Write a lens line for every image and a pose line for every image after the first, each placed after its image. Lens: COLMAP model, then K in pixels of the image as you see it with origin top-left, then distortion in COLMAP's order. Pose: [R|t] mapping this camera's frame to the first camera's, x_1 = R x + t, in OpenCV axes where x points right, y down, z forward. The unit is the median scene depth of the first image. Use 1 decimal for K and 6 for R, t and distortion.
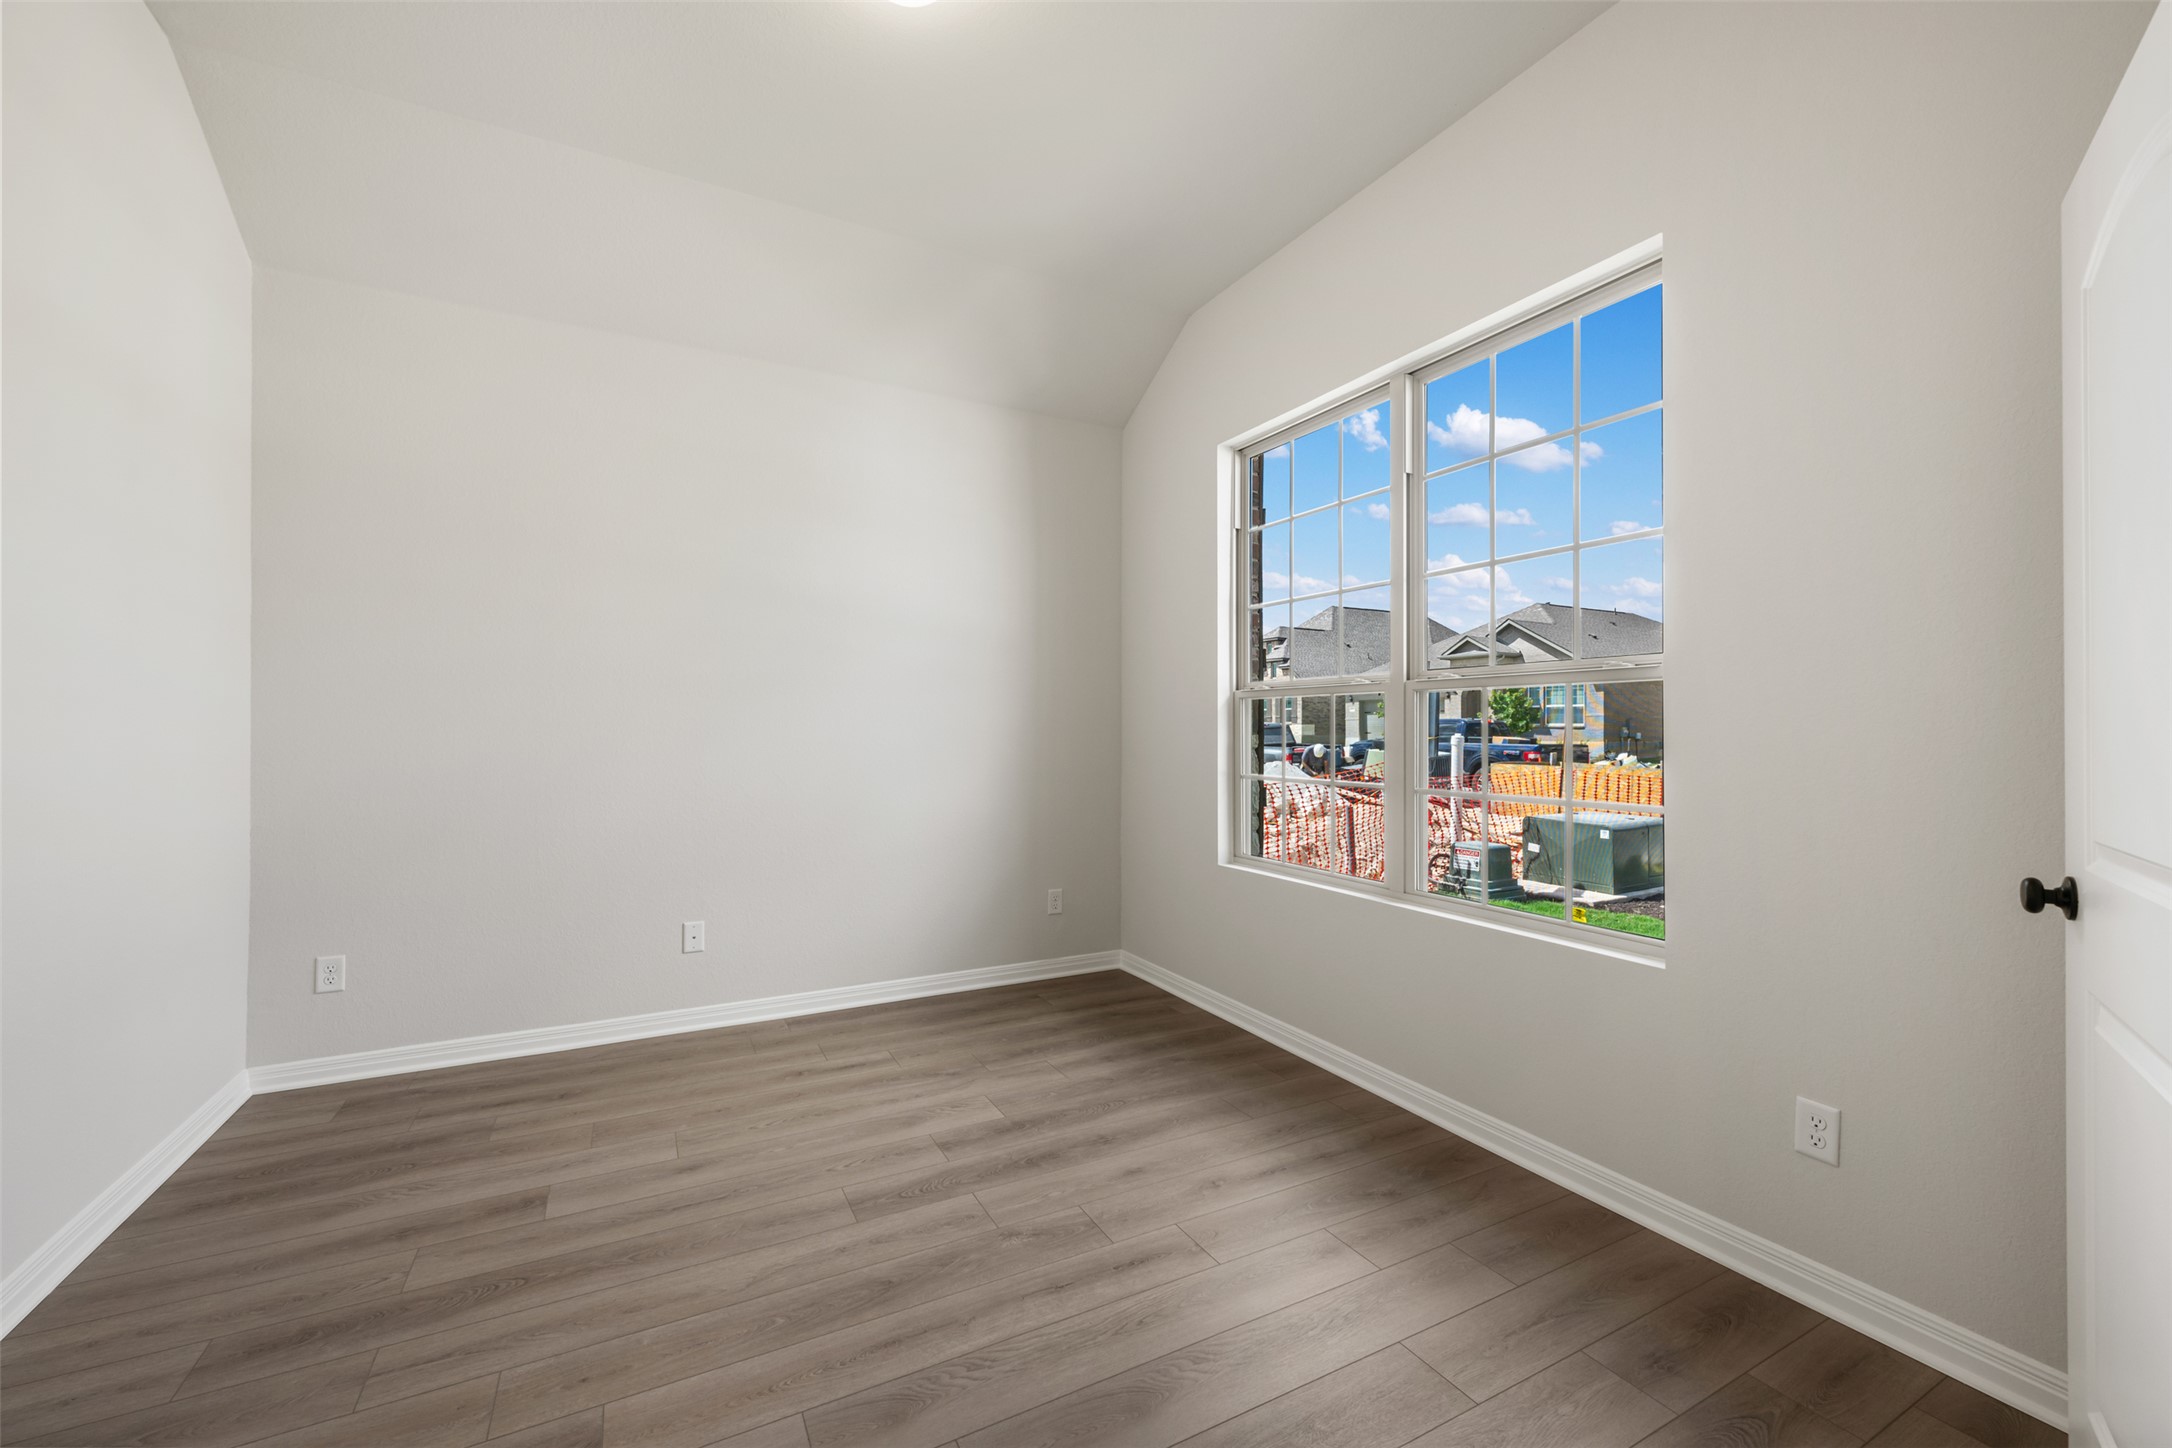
lens RADIAL K [[867.0, 0, 1091.1], [0, 867.0, 728.7], [0, 0, 1]] dist [-0.000537, -0.000123]
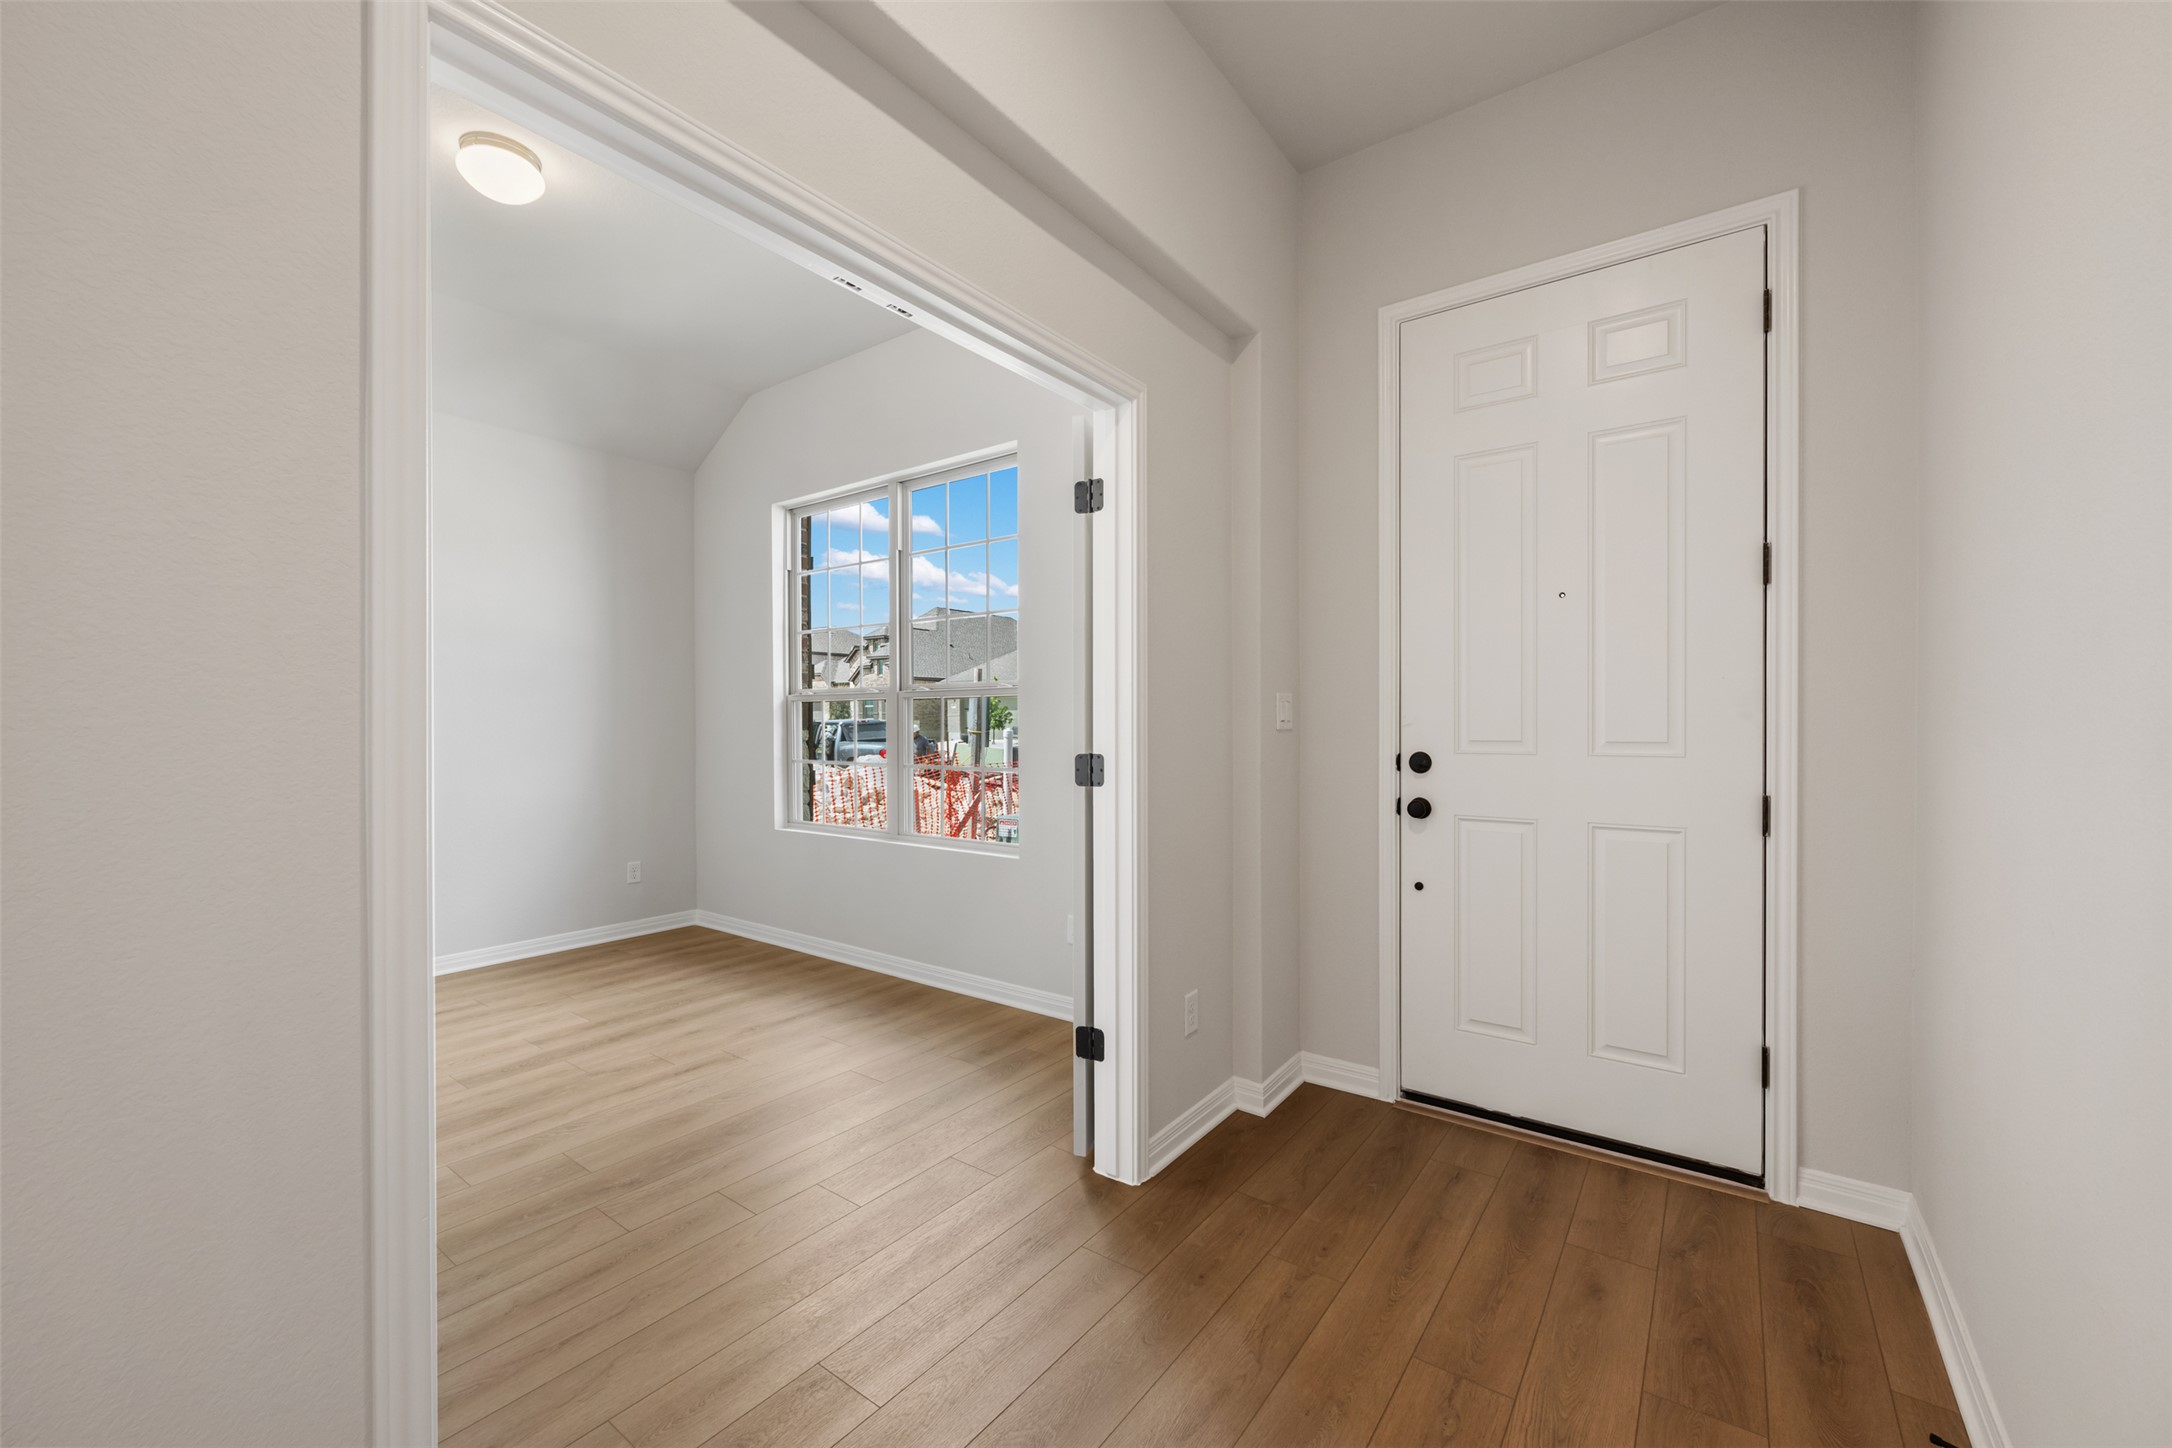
lens RADIAL K [[867.0, 0, 1091.1], [0, 867.0, 728.7], [0, 0, 1]] dist [-0.000537, -0.000123]
pose [[0.905559, -0.010084, 0.424101, 0.030457], [0.008271, 0.999947, 0.006117, 0.002385], [-0.424140, -0.002032, 0.905594, -0.435121]]
